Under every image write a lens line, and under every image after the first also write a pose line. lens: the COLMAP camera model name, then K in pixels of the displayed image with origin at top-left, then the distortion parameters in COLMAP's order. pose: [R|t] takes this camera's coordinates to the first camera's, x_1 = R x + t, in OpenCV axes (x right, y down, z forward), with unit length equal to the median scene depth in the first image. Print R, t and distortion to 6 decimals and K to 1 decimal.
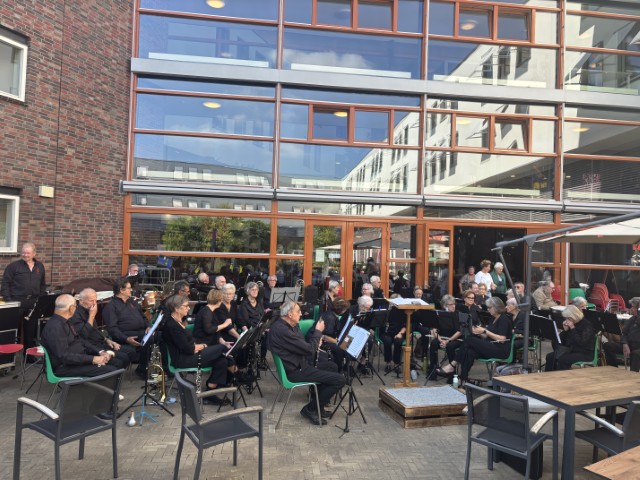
lens RADIAL K [[478.2, 0, 320.0], [0, 478.2, 240.0], [0, 0, 1]] dist [0.052754, -0.044376]
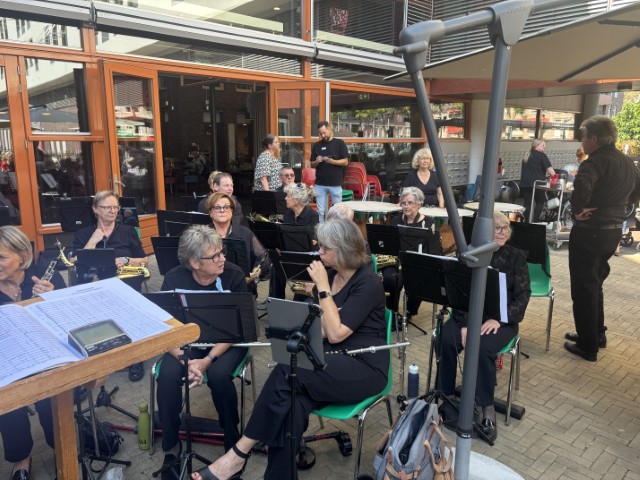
lens RADIAL K [[478.2, 0, 320.0], [0, 478.2, 240.0], [0, 0, 1]] dist [0.052754, -0.044376]
pose [[0.813785, -0.120193, 0.568602, 0.112395], [-0.009174, 0.975602, 0.219356, 0.042557], [-0.581094, -0.183725, 0.792827, 0.516802]]
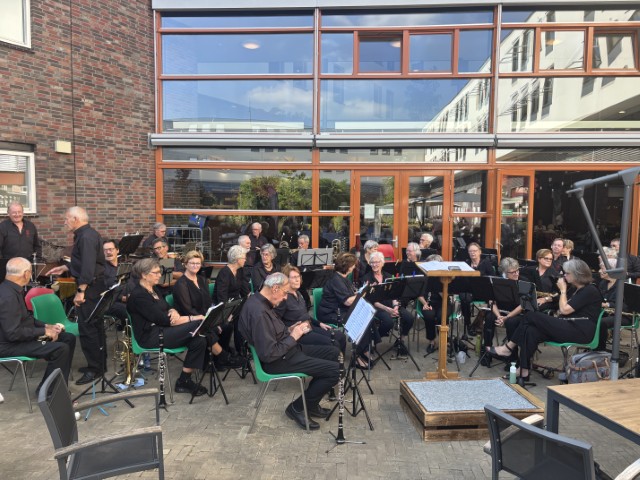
lens RADIAL K [[478.2, 0, 320.0], [0, 478.2, 240.0], [0, 0, 1]] dist [0.052754, -0.044376]
pose [[0.983355, -0.010420, -0.181396, 0.083267], [0.025385, 0.996442, 0.080373, 0.015288], [0.179913, -0.083640, 0.980120, 0.153762]]
